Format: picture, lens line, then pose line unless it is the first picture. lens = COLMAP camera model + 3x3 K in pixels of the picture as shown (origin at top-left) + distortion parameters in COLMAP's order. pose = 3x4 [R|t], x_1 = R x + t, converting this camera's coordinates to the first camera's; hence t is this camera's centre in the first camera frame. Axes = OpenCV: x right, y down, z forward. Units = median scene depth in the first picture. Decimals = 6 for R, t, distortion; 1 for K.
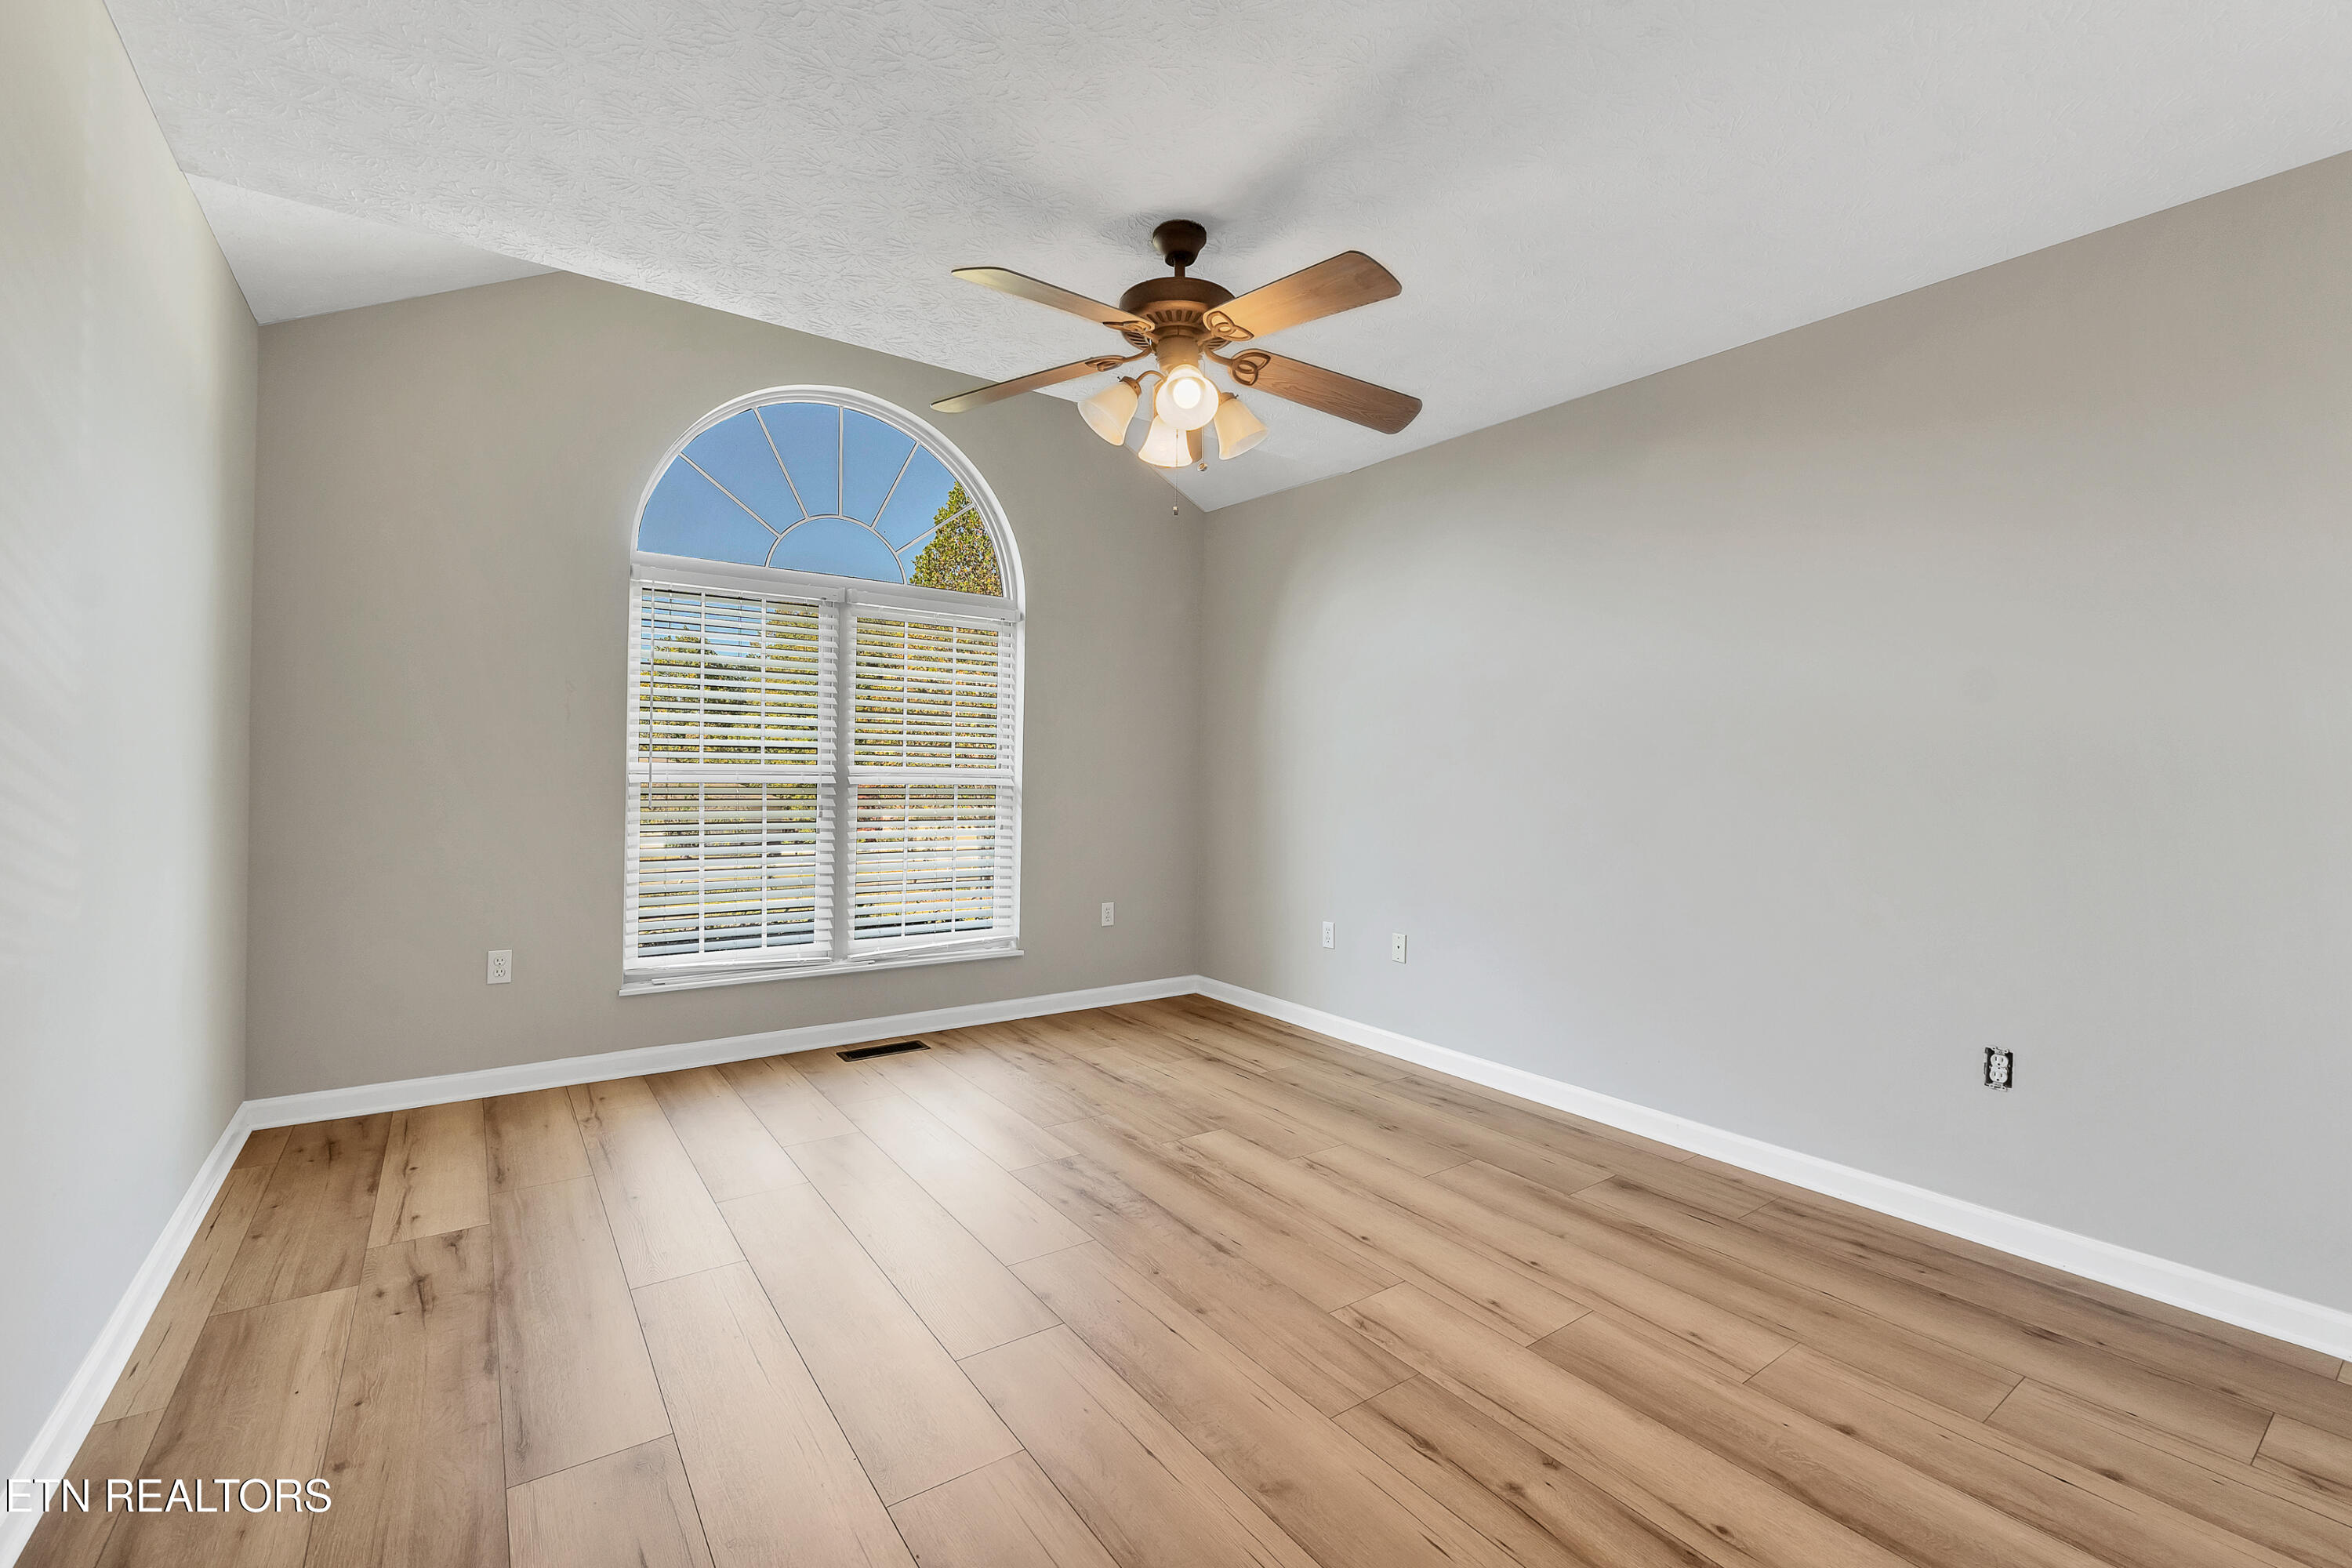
lens RADIAL K [[1130.7, 0, 1180.0], [0, 1130.7, 772.4], [0, 0, 1]] dist [0.001028, 0.000247]
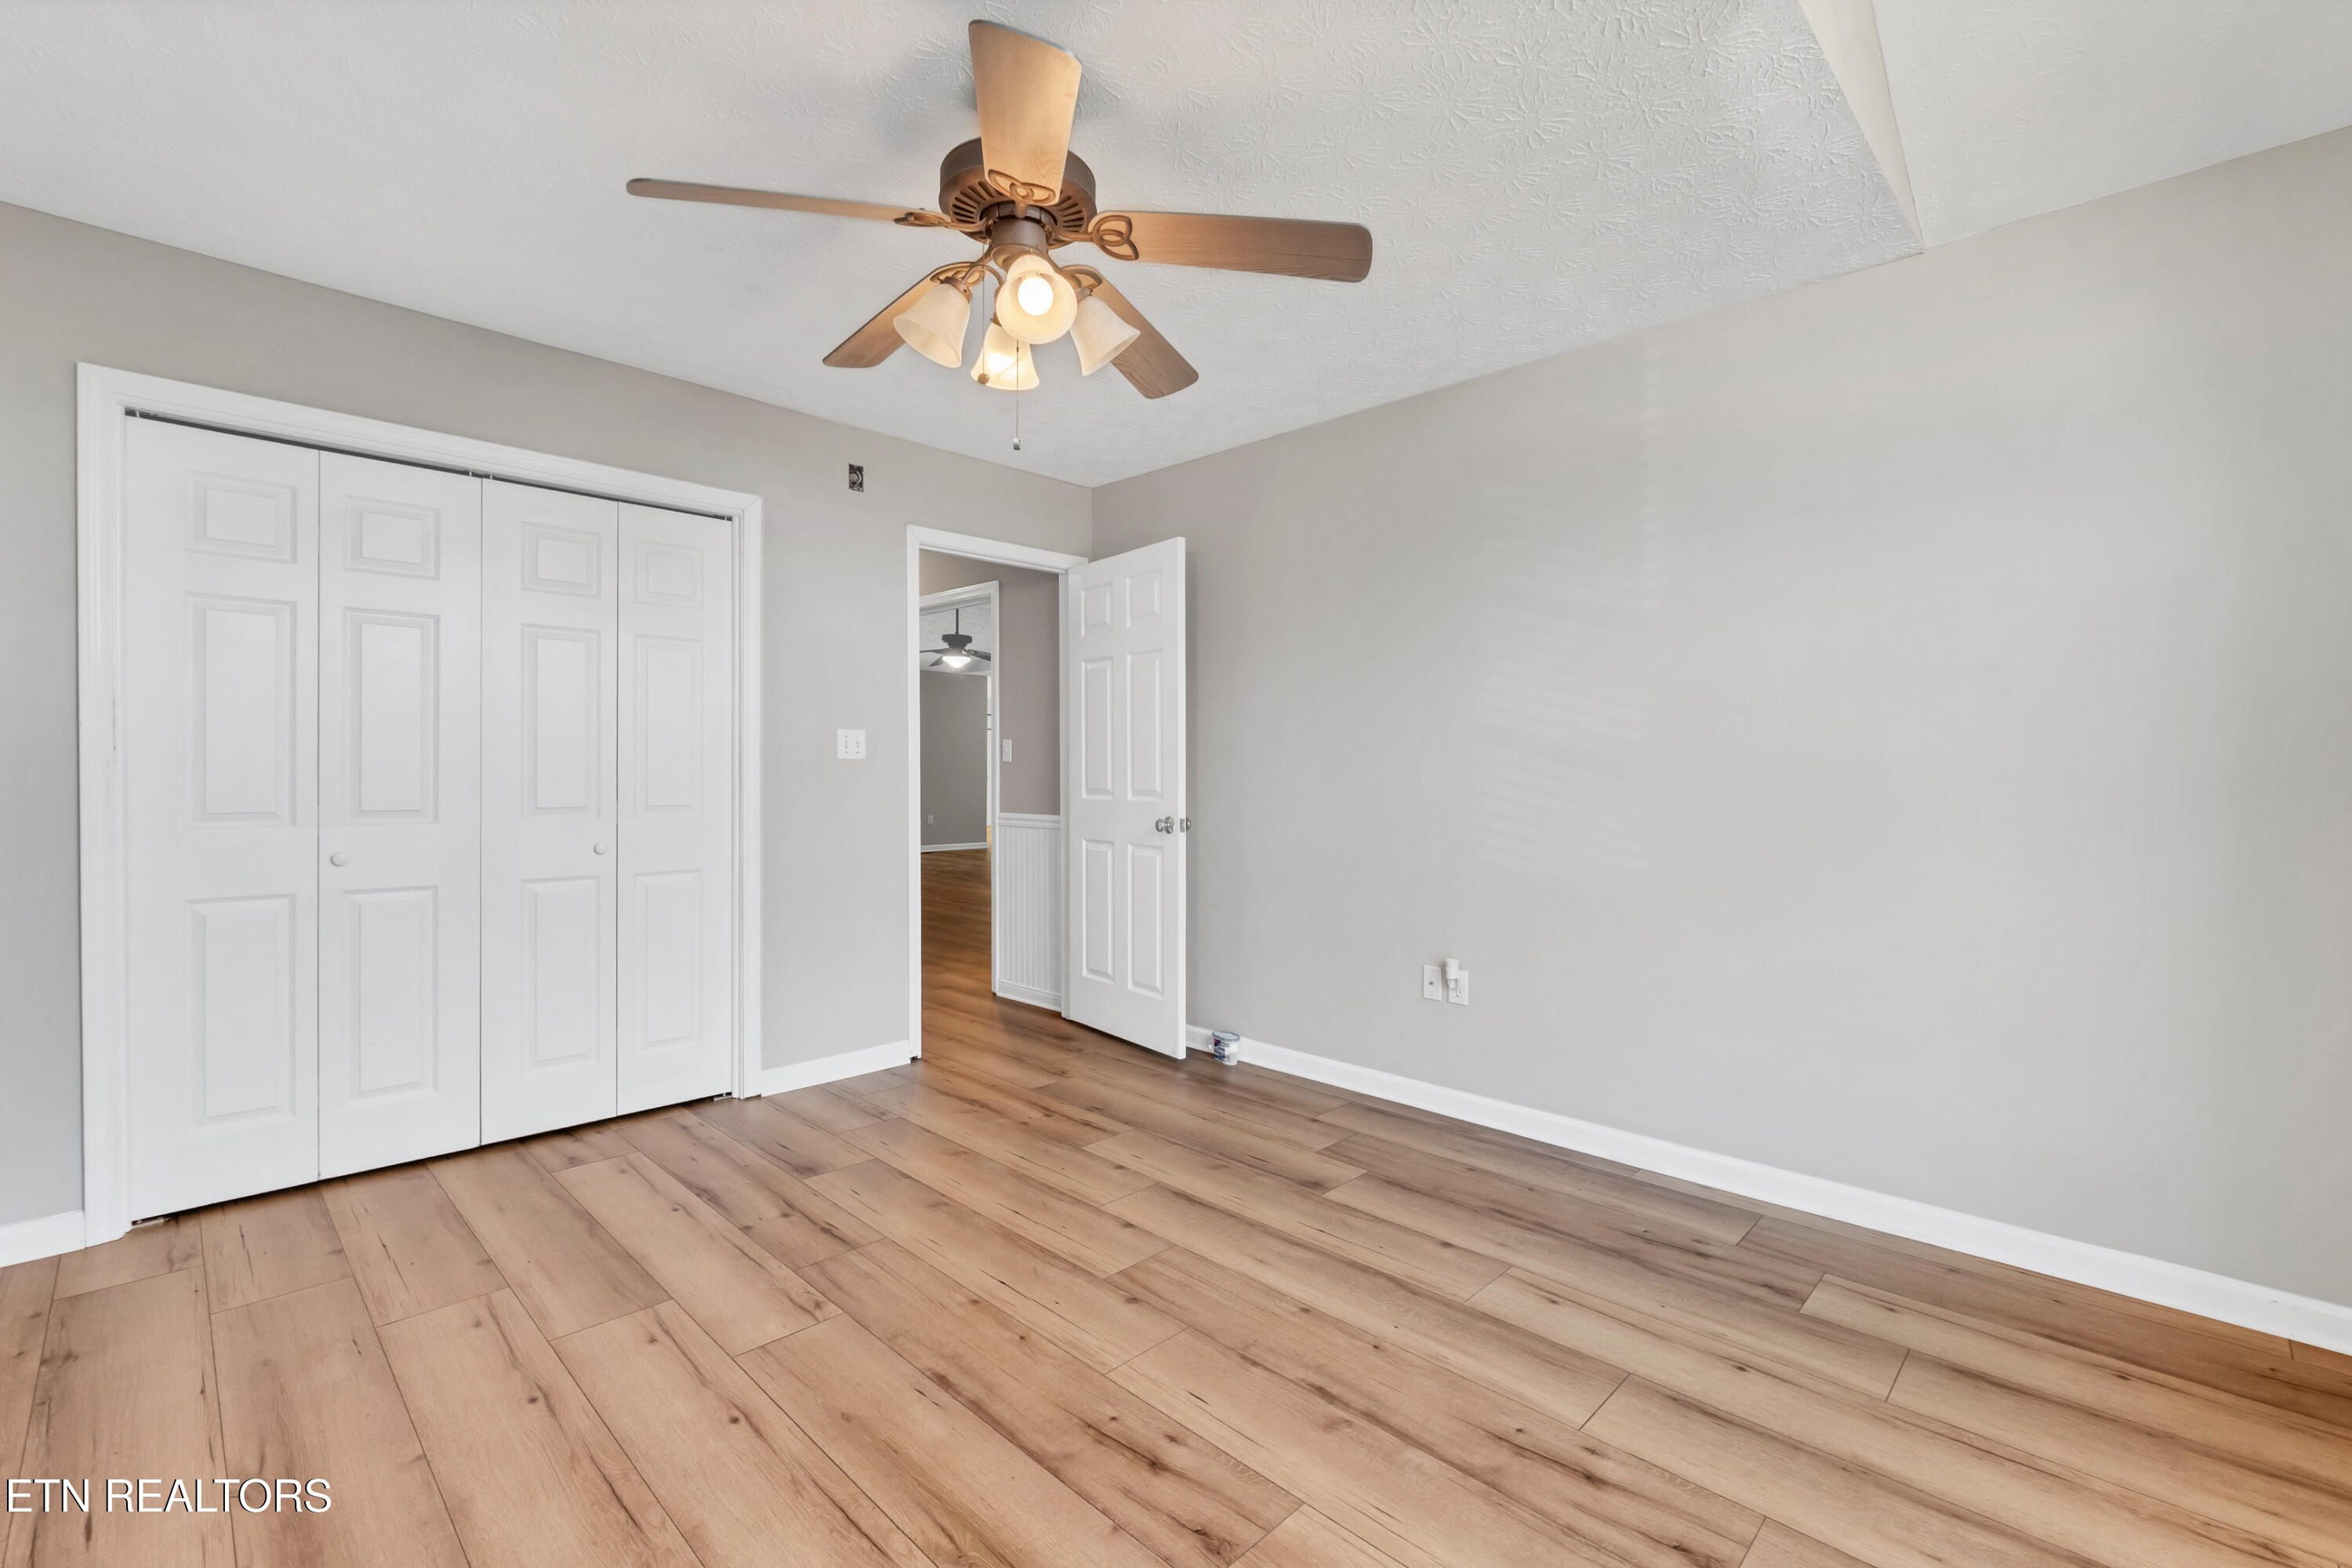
lens RADIAL K [[1130.7, 0, 1180.0], [0, 1130.7, 772.4], [0, 0, 1]] dist [0.001028, 0.000247]
pose [[-0.987637, -0.018982, -0.155607, 0.003244], [-0.020387, 0.999764, 0.007438, -0.014257], [0.155429, 0.010519, -0.987791, 2.006347]]
